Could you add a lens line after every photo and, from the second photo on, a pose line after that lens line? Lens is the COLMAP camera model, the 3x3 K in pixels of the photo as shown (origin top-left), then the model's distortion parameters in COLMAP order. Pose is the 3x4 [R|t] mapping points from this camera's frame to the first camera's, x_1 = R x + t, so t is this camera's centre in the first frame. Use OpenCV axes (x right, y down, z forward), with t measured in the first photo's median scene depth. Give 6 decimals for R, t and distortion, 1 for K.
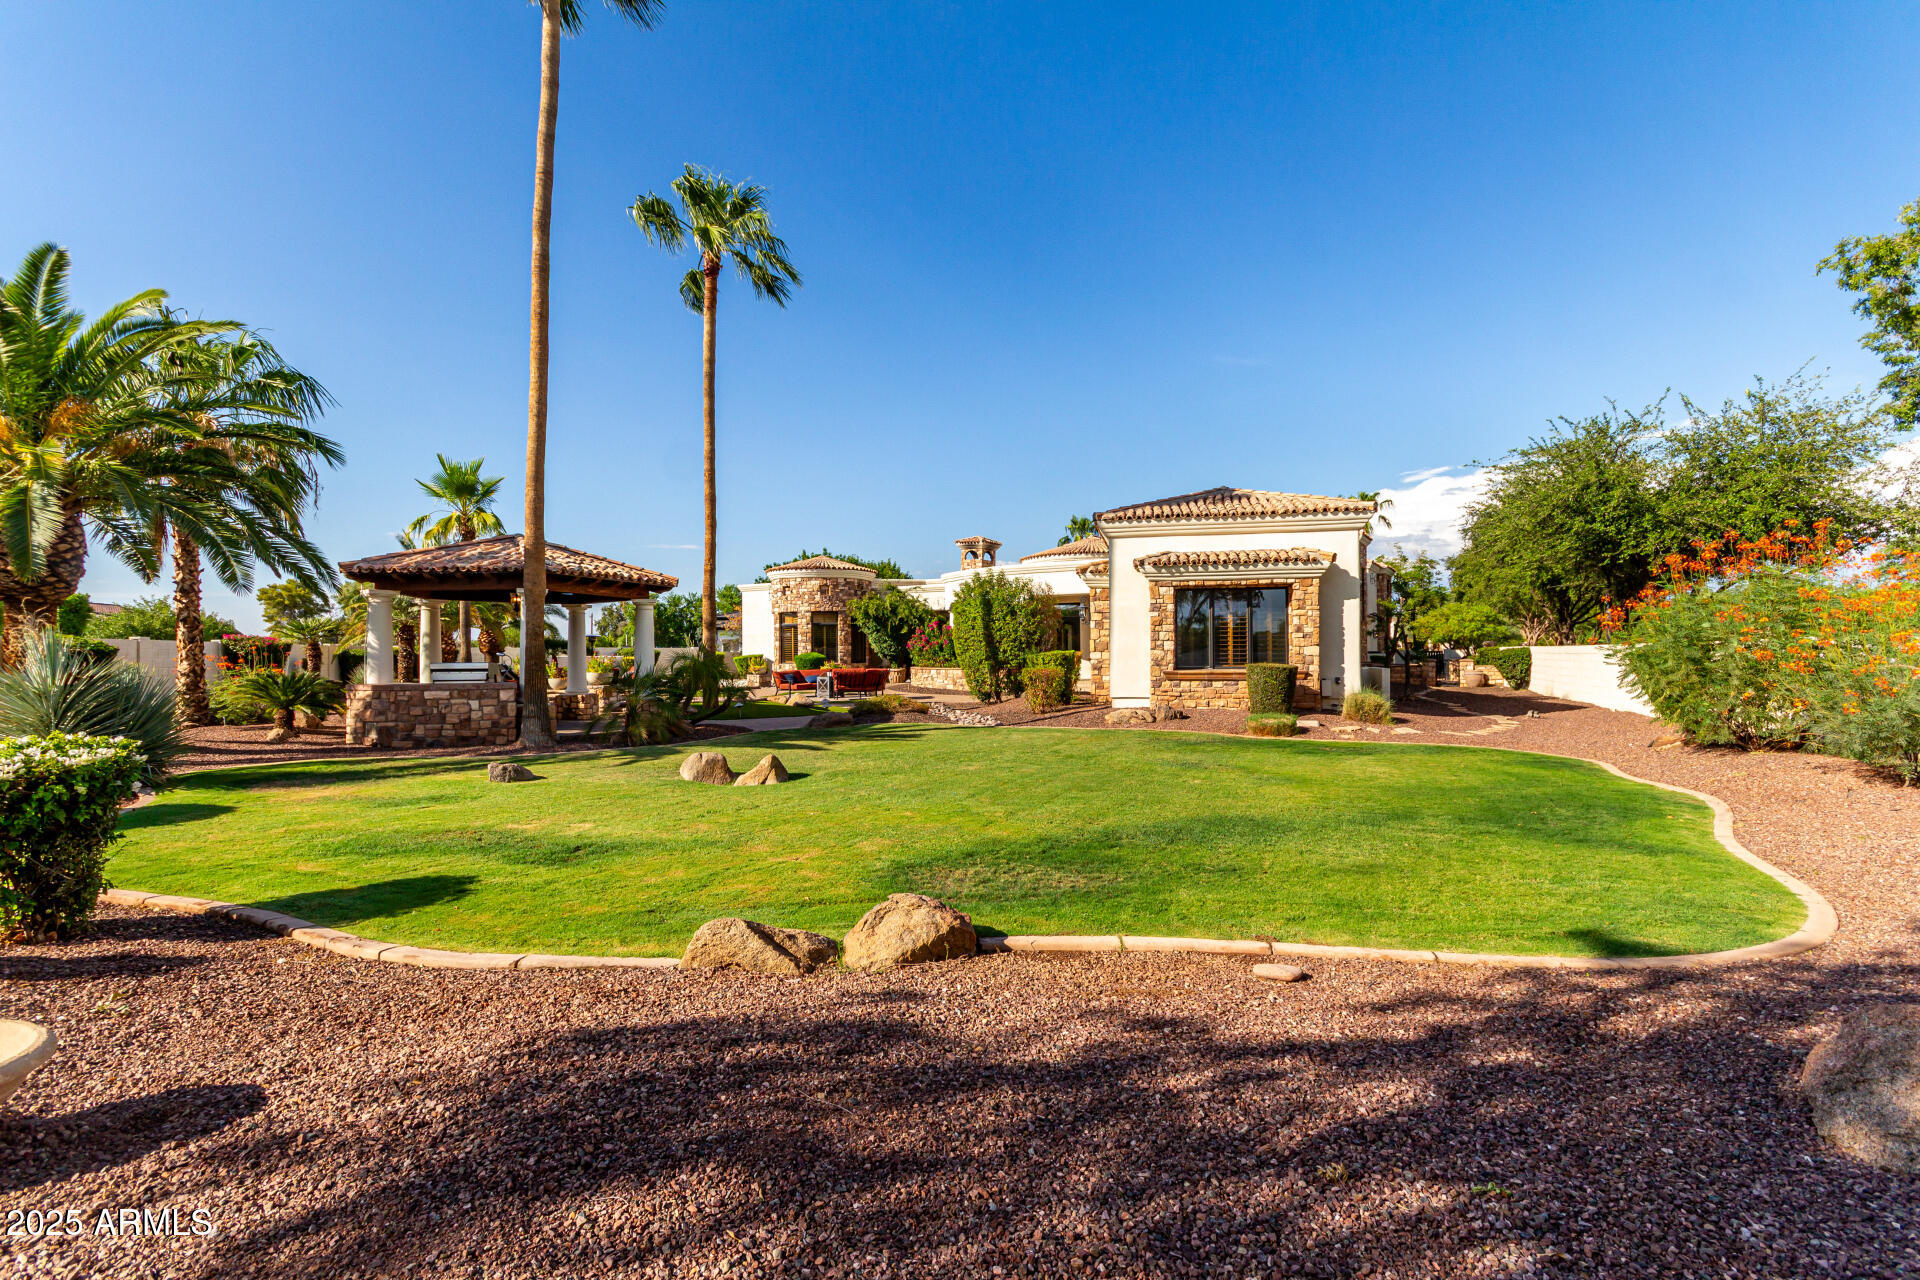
lens RADIAL K [[877.3, 0, 955.3], [0, 877.3, 649.4], [0, 0, 1]] dist [0.002239, 0.000086]
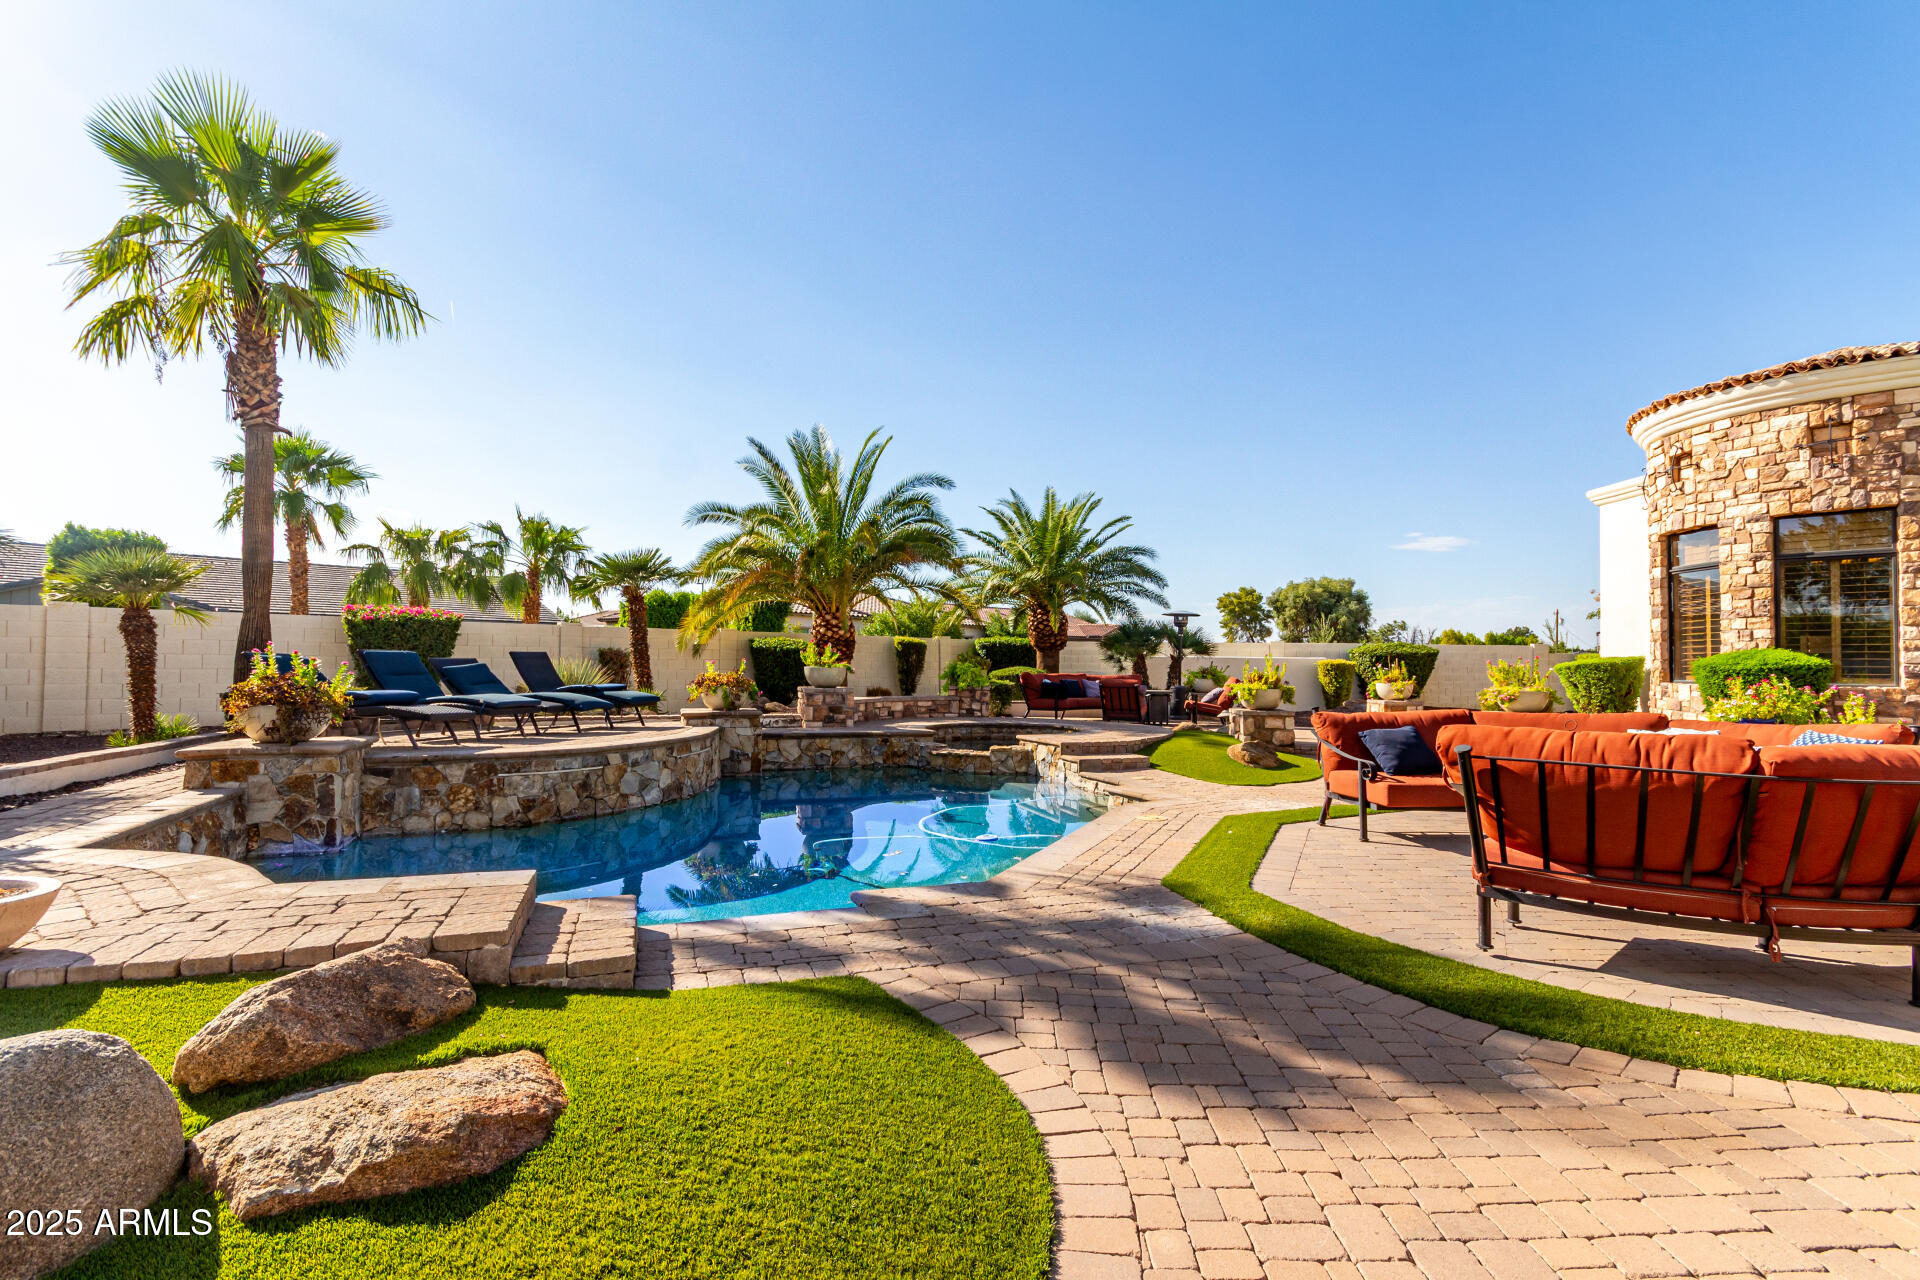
lens RADIAL K [[893.3, 0, 974.5], [0, 893.3, 652.5], [0, 0, 1]] dist [0.008972, 0.001300]
pose [[0.516700, 0.005526, -0.856149, -0.075992], [-0.011297, 0.999936, -0.000364, 0.016369], [0.856092, 0.009860, 0.516729, 1.230835]]
